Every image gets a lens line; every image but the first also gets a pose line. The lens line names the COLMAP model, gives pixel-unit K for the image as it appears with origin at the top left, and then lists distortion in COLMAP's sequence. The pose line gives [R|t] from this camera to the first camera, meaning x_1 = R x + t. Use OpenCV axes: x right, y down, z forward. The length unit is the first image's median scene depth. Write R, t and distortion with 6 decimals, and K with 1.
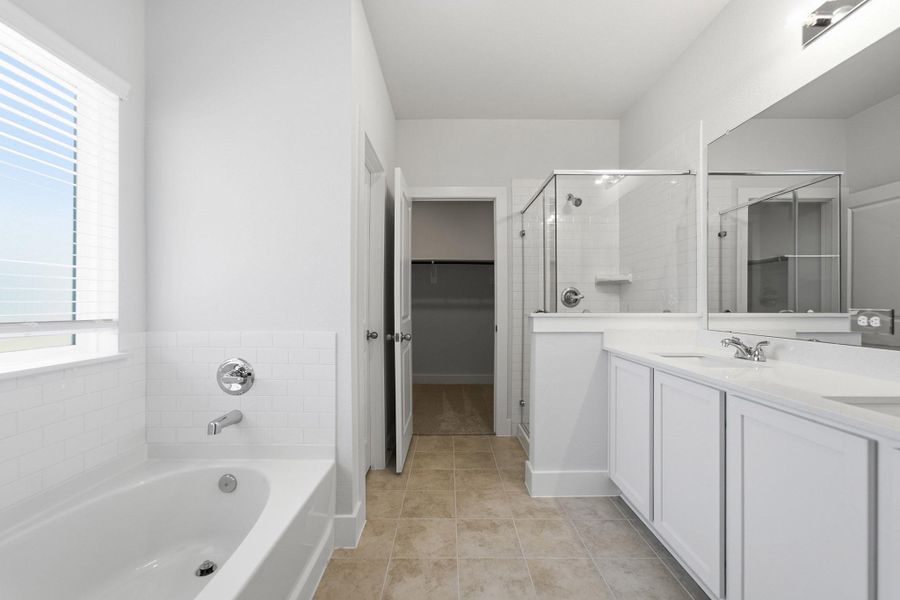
lens RADIAL K [[381.7, 0, 448.4], [0, 381.7, 296.2], [0, 0, 1]] dist [-0.002589, 0.000352]
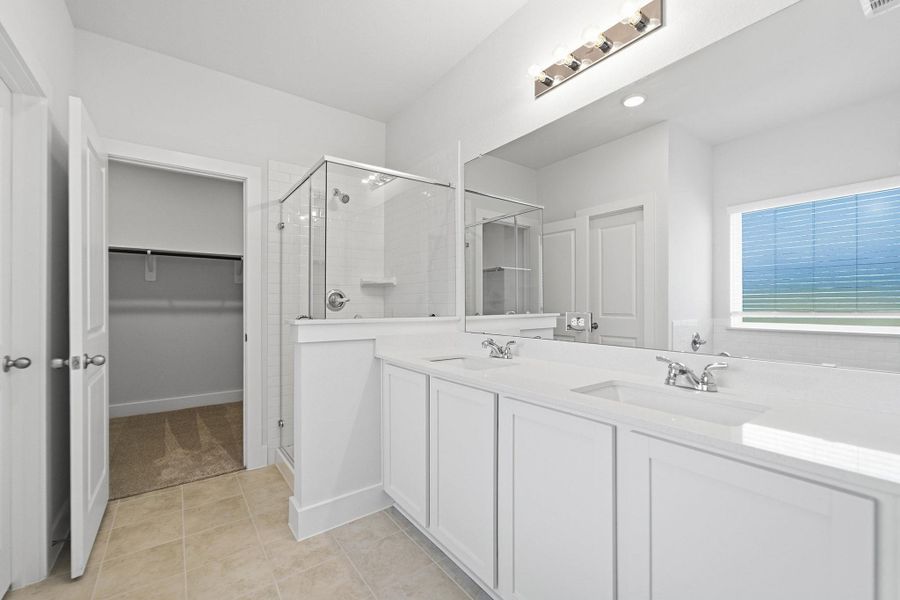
lens RADIAL K [[379.1, 0, 450.0], [0, 379.1, 300.0], [0, 0, 1]] dist [-0.038103, 0.033298]
pose [[0.805602, -0.000556, 0.592457, -0.000738], [-0.005439, 0.999950, 0.008334, -0.008987], [-0.592432, -0.009936, 0.805559, 0.115092]]
